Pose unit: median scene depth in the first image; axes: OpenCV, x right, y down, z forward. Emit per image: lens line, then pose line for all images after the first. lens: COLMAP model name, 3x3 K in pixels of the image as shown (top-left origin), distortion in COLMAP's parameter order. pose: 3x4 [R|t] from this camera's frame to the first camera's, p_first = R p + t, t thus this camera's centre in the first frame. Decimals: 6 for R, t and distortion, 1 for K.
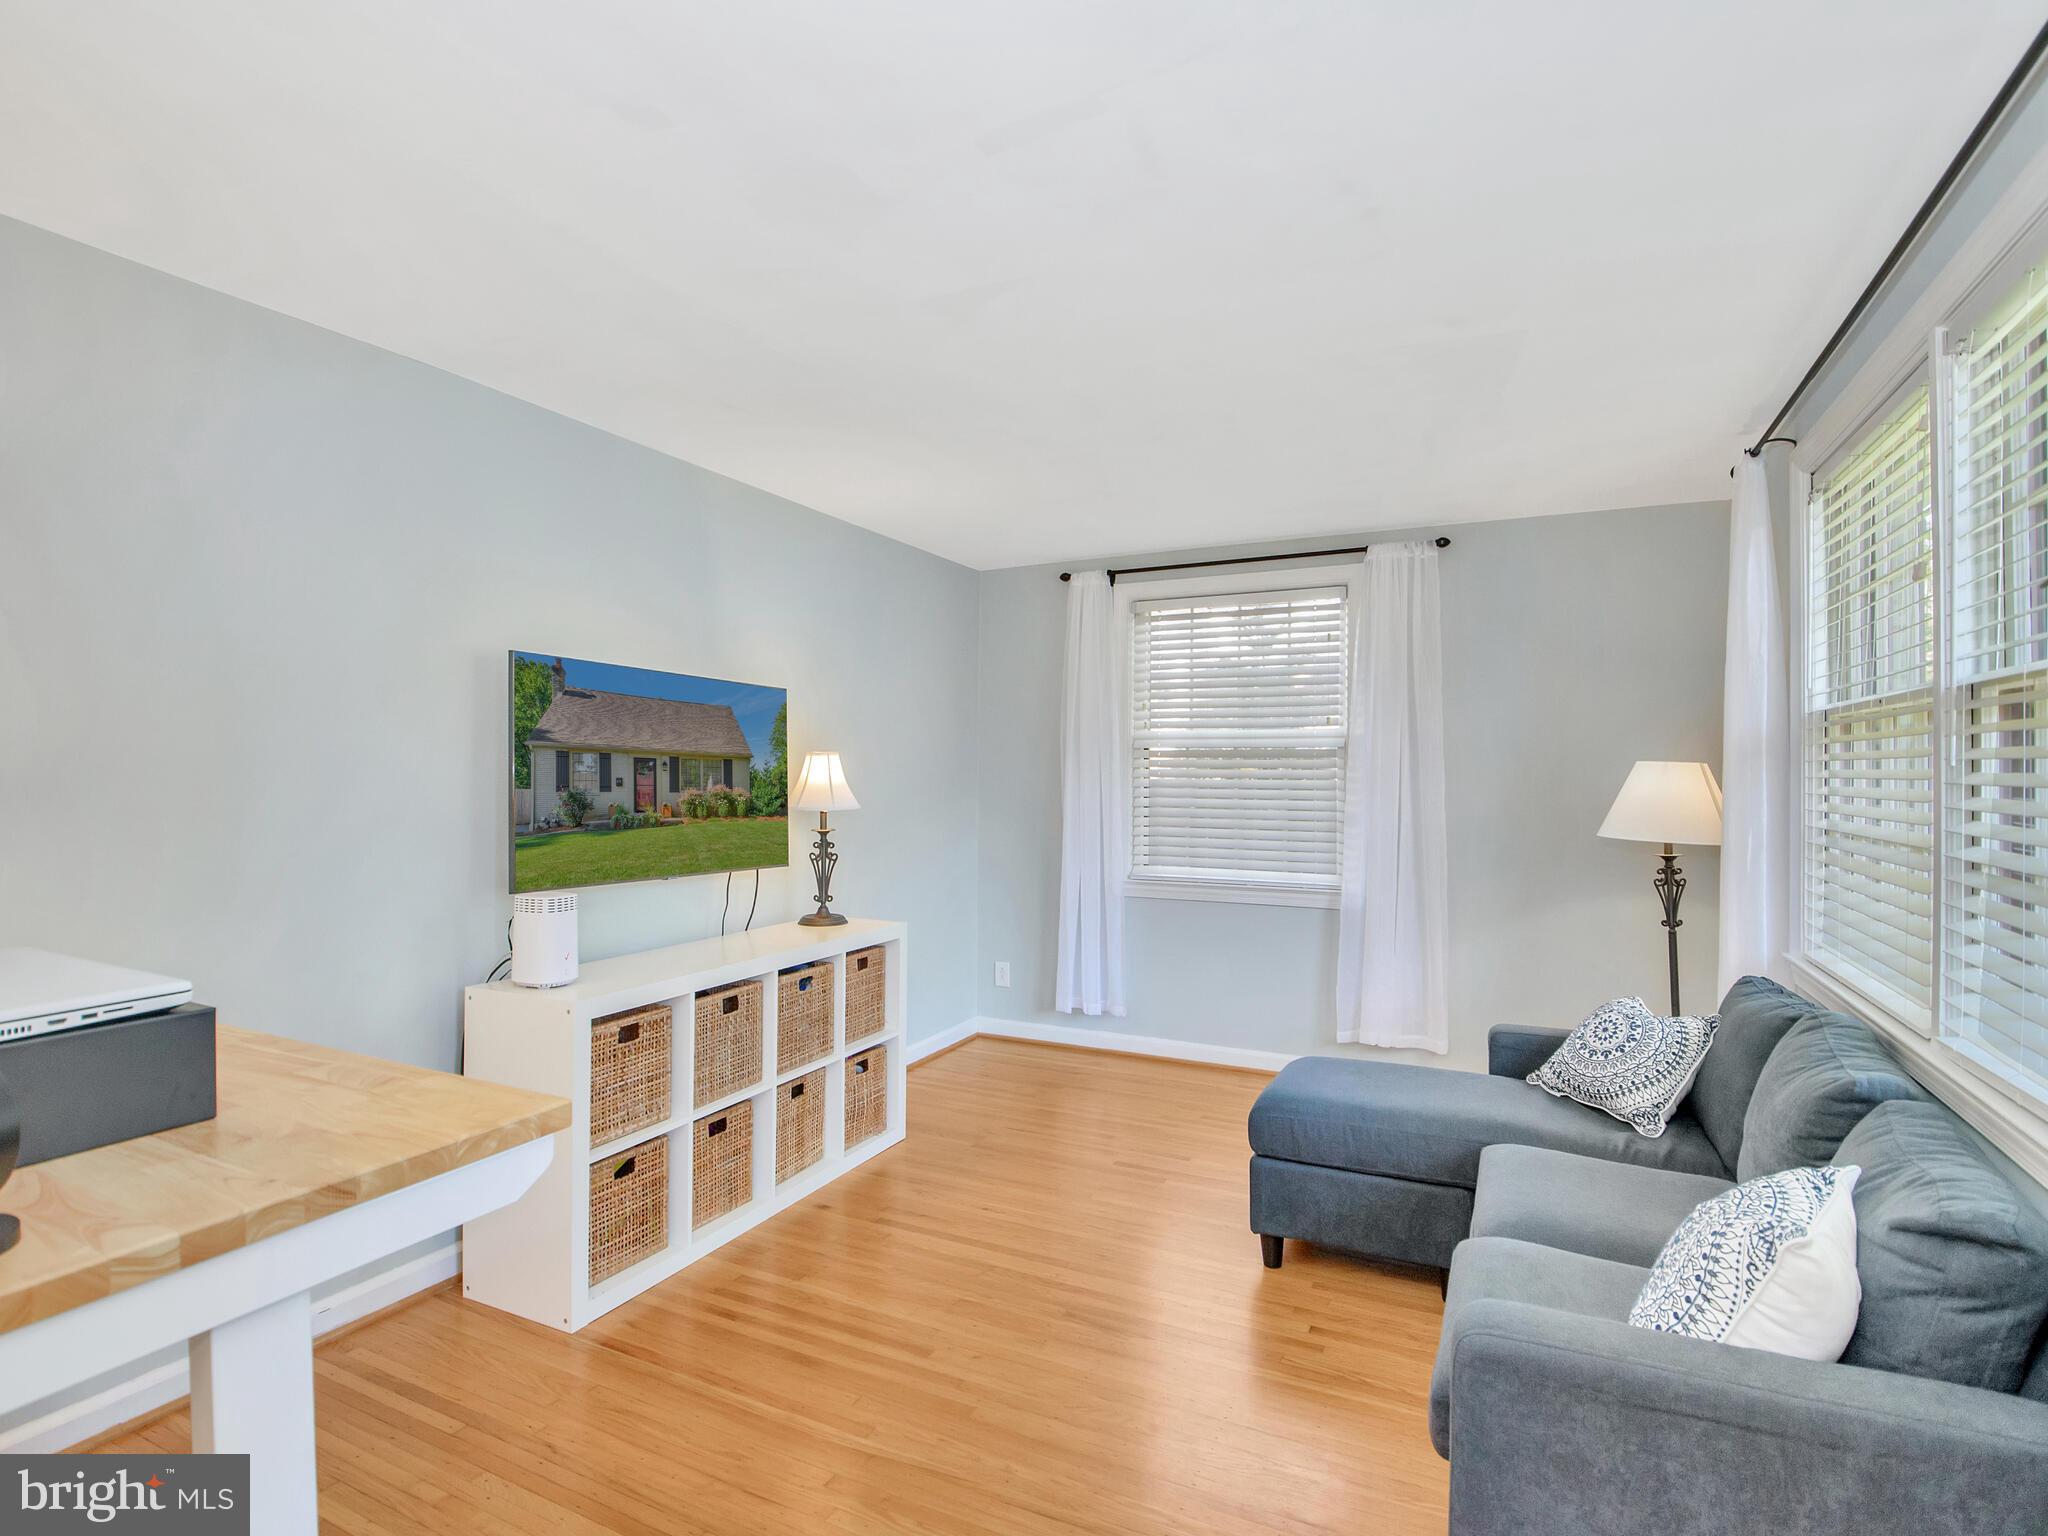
lens RADIAL K [[1039.3, 0, 1007.9], [0, 1039.3, 759.2], [0, 0, 1]] dist [0.031512, -0.033929]
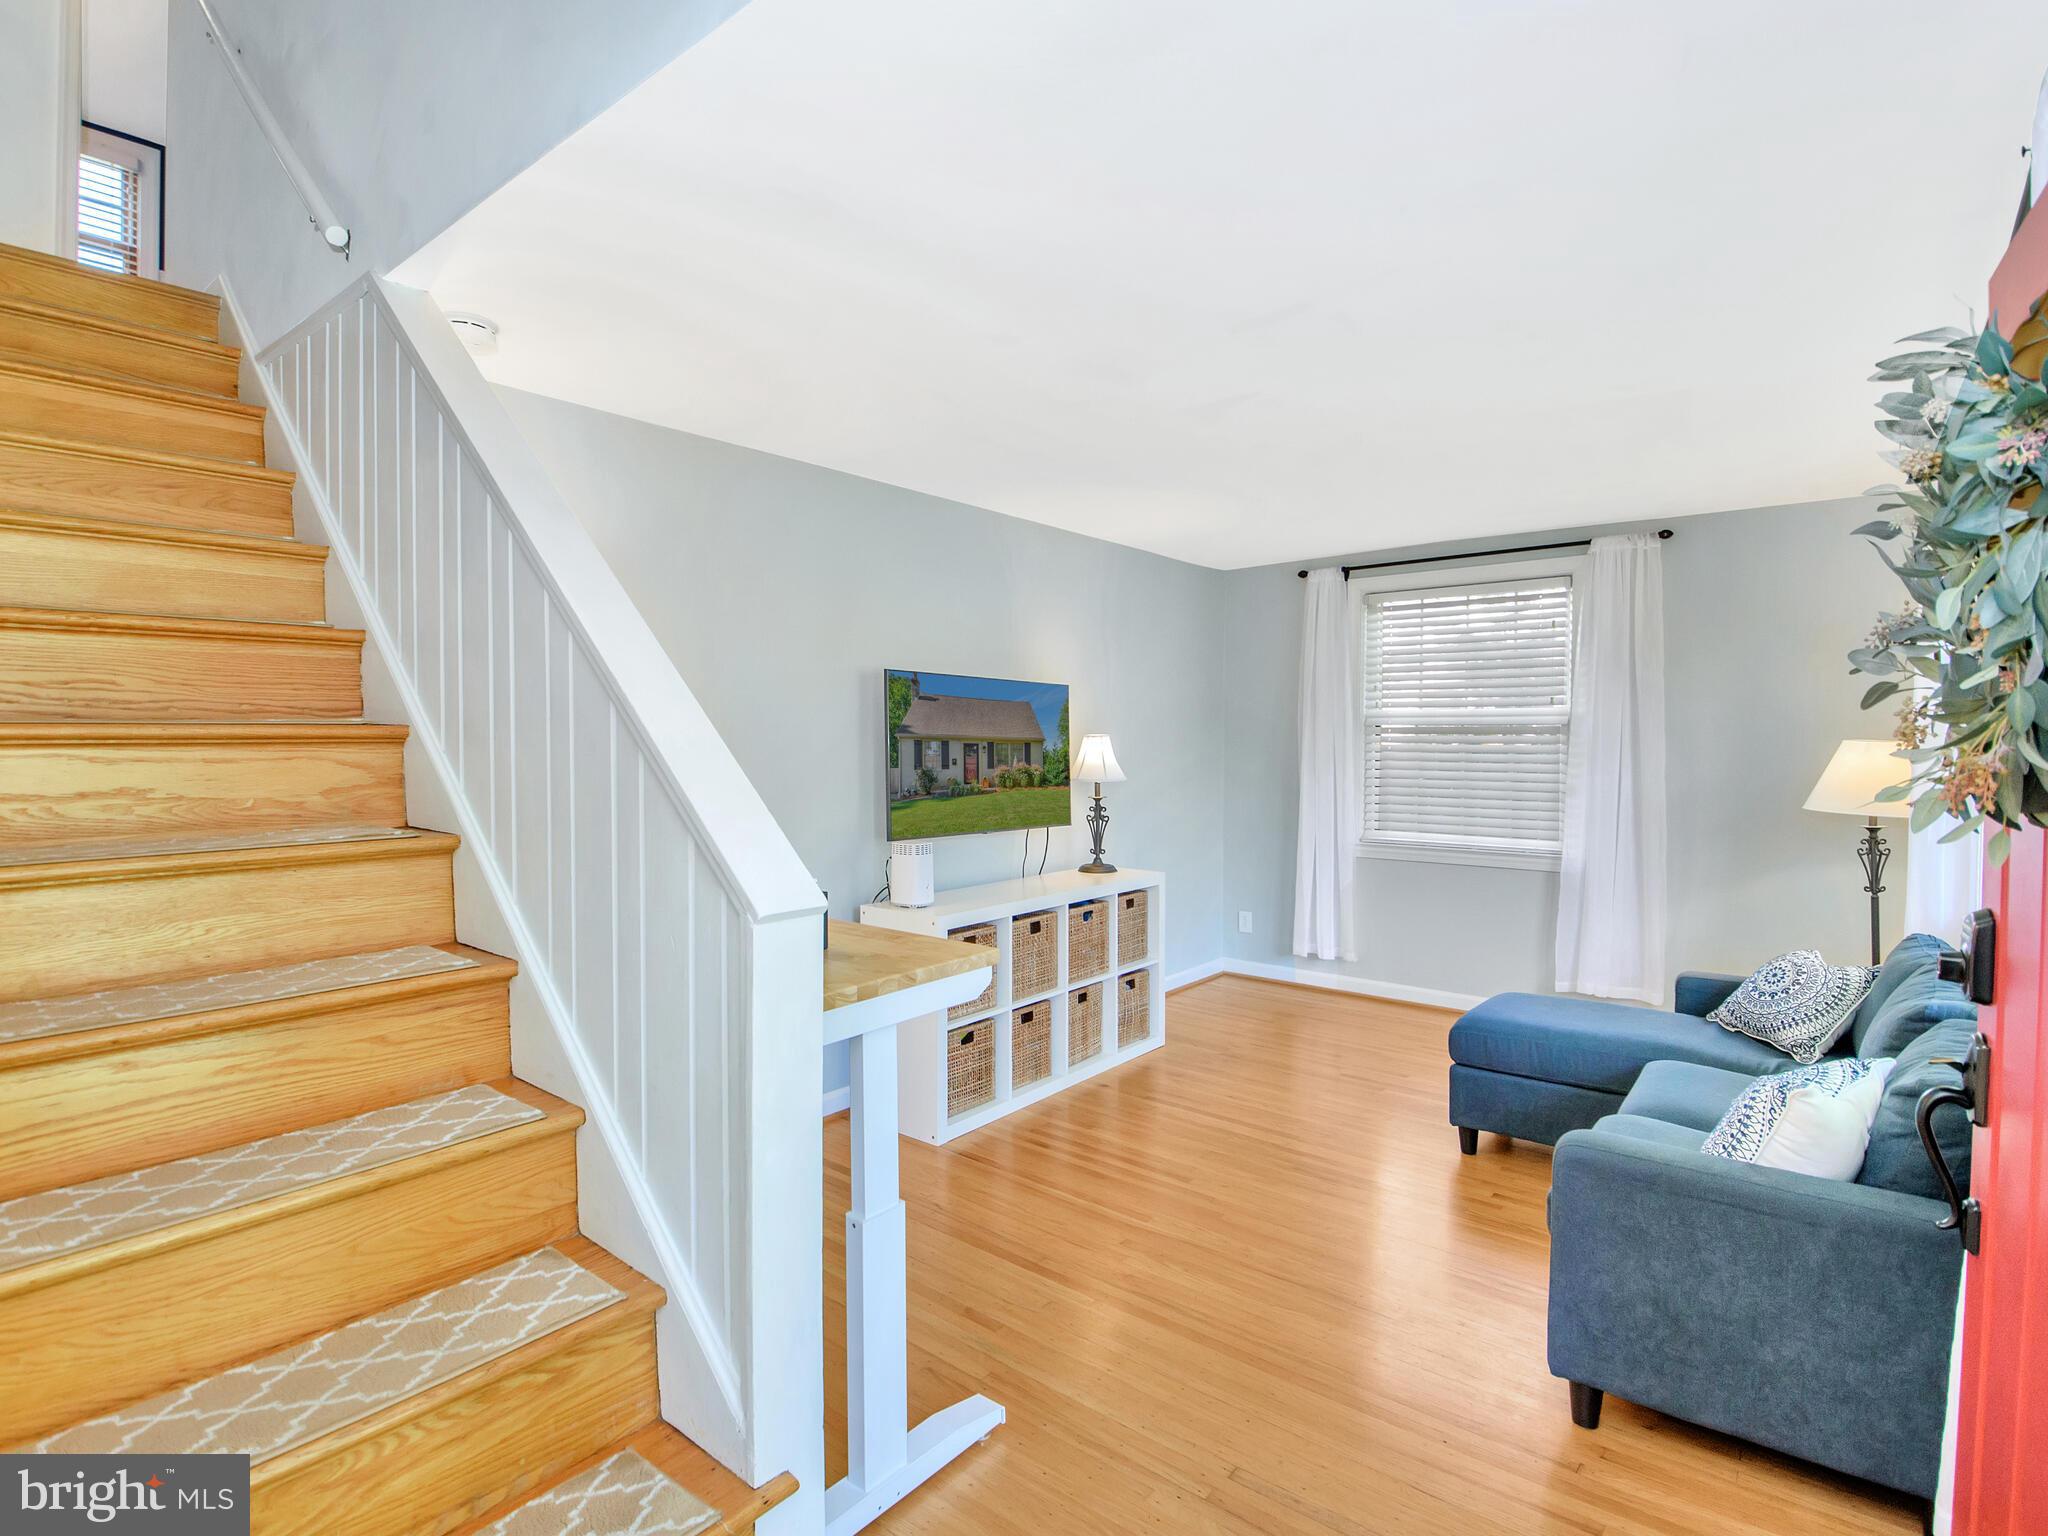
lens RADIAL K [[1039.3, 0, 1007.9], [0, 1039.3, 759.2], [0, 0, 1]] dist [0.031512, -0.033929]
pose [[0.973125, -0.000149, -0.230278, 0.006871], [0.008607, 0.999325, 0.035725, -0.027592], [0.230117, -0.036747, 0.972469, -0.285225]]
